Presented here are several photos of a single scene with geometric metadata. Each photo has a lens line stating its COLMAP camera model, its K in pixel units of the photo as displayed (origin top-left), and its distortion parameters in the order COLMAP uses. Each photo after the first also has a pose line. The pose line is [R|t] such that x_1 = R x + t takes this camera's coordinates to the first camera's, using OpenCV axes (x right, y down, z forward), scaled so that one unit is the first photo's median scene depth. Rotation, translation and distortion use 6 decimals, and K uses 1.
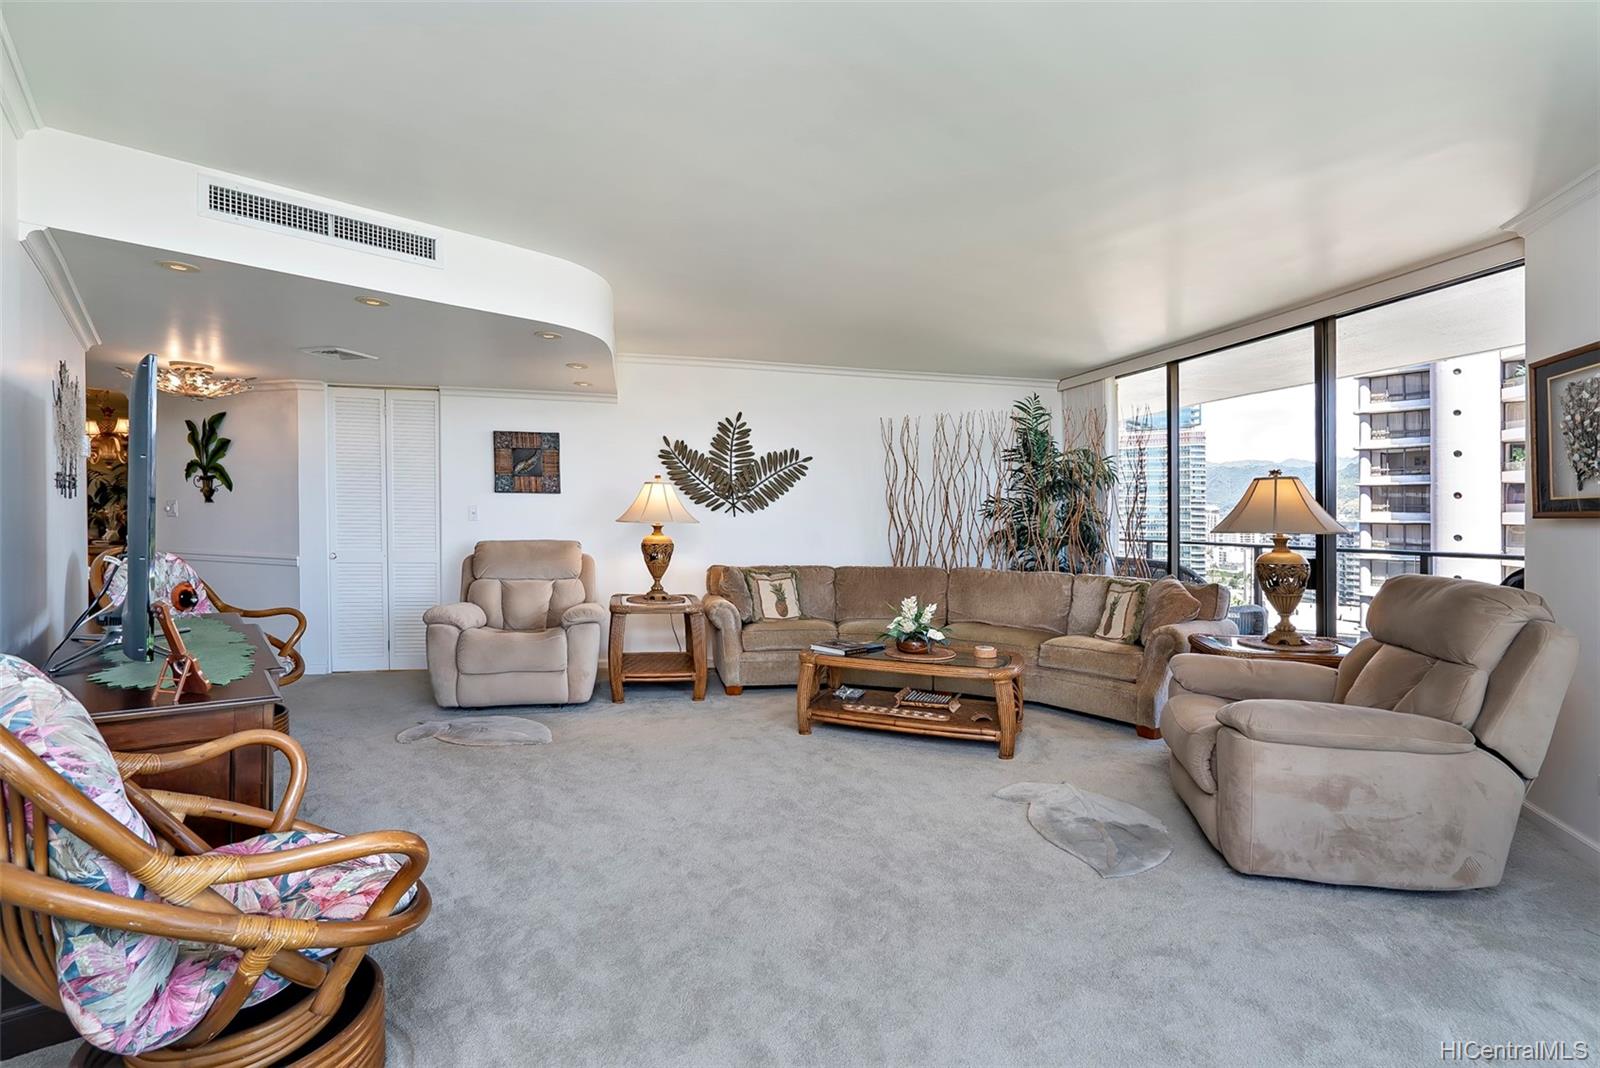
lens RADIAL K [[746.9, 0, 800.4], [0, 746.9, 515.7], [0, 0, 1]] dist [-0.003349, 0.000284]
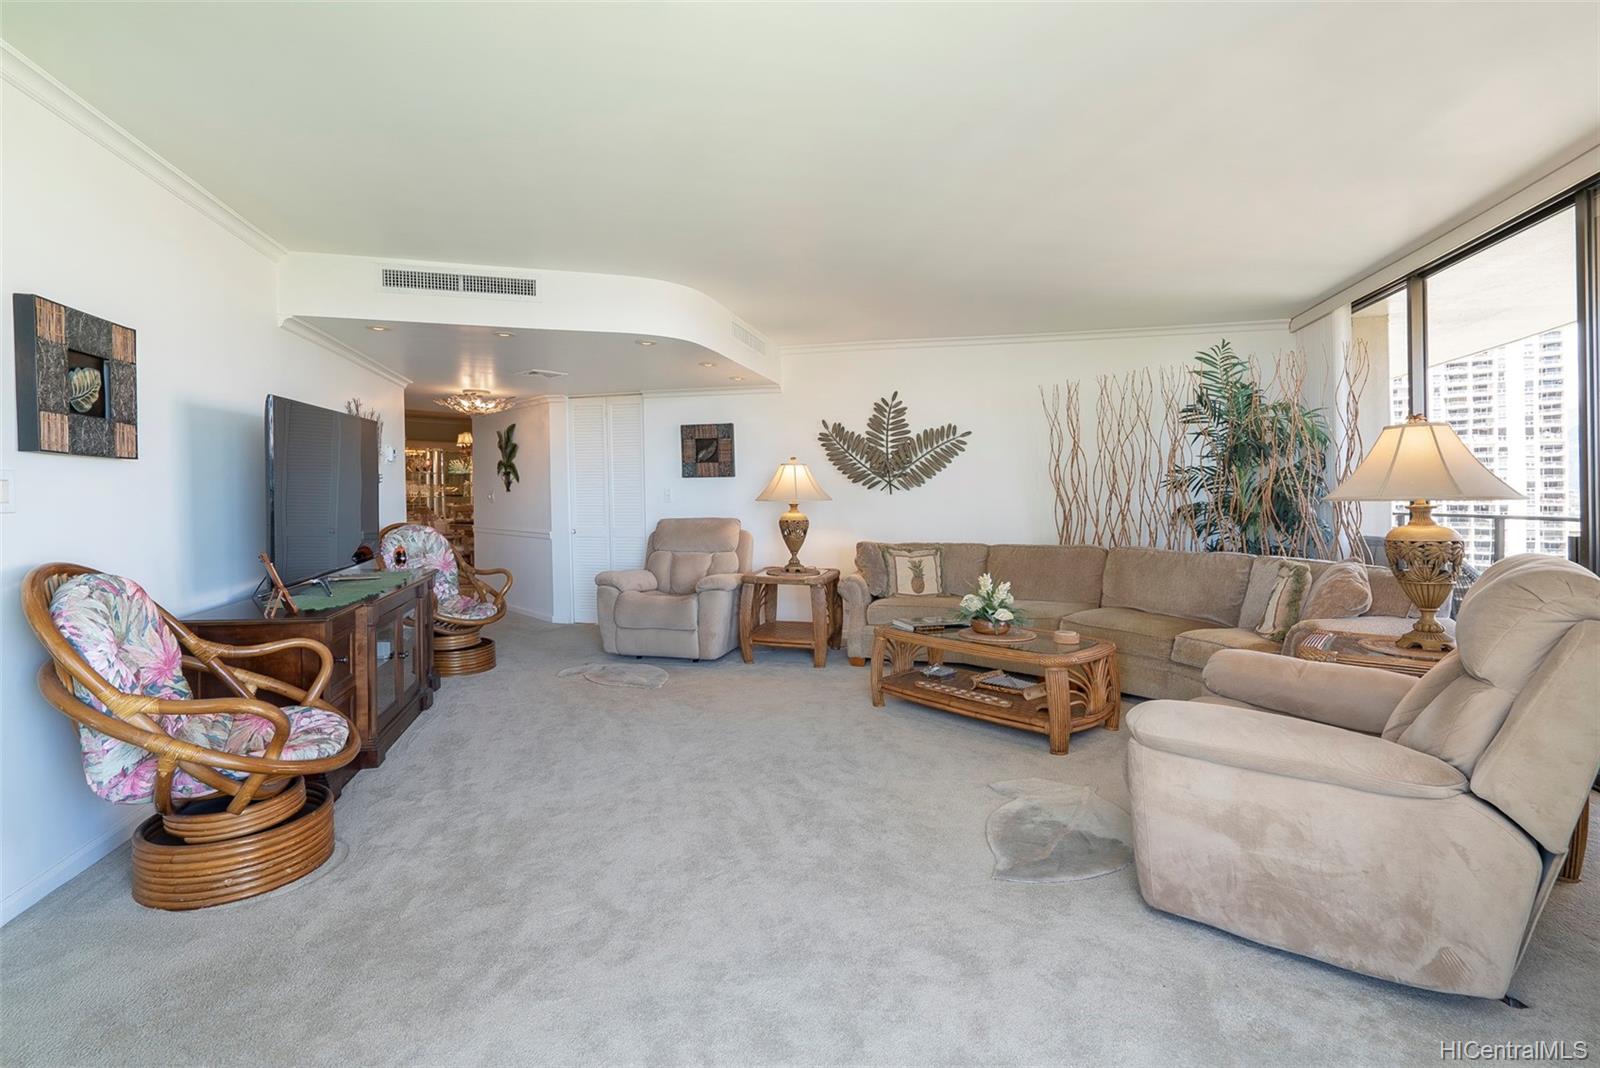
lens RADIAL K [[744.4, 0, 792.4], [0, 744.4, 501.2], [0, 0, 1]] dist [-0.002126, -0.000201]
pose [[0.891011, -0.015621, -0.453713, 0.277610], [0.017566, 0.999846, 0.000072, 0.008950], [0.453642, -0.008034, 0.891148, 0.036767]]
